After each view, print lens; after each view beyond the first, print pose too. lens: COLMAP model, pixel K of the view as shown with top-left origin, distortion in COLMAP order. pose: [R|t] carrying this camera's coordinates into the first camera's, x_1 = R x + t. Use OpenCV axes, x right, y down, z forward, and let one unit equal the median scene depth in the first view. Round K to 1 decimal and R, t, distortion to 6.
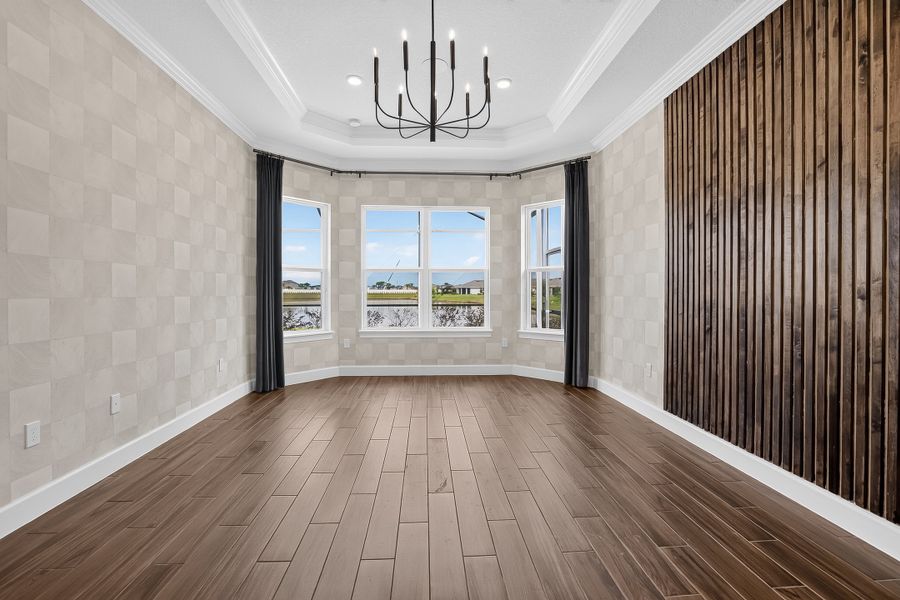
lens RADIAL K [[423.5, 0, 449.5], [0, 423.5, 320.8], [0, 0, 1]] dist [-0.045138, 0.062573]
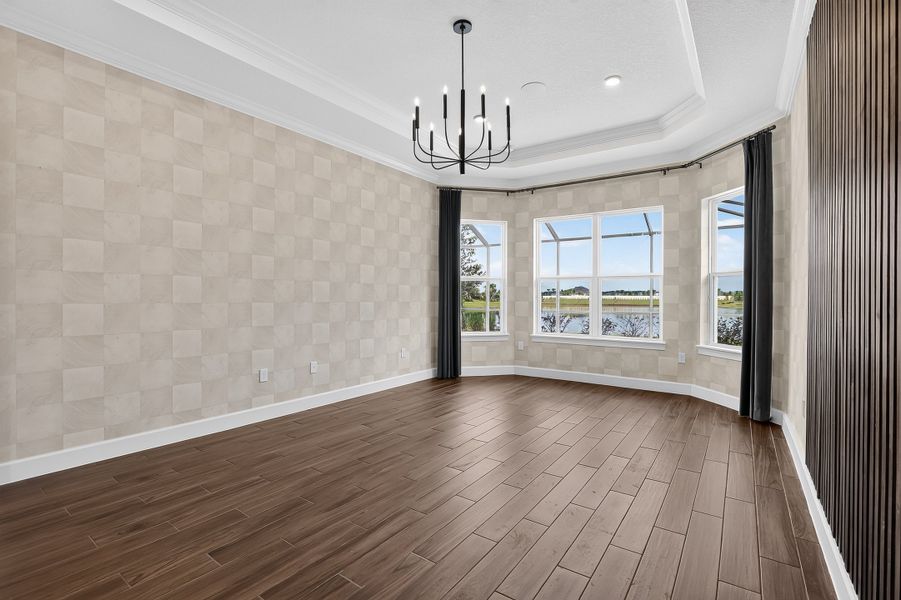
lens RADIAL K [[424.2, 0, 462.1], [0, 424.2, 334.5], [0, 0, 1]] dist [0.001102, 0.000270]
pose [[0.796998, 0.054715, -0.601498, 0.337738], [-0.044570, 0.998501, 0.031771, -0.004614], [0.602335, 0.001487, 0.798242, 0.019364]]
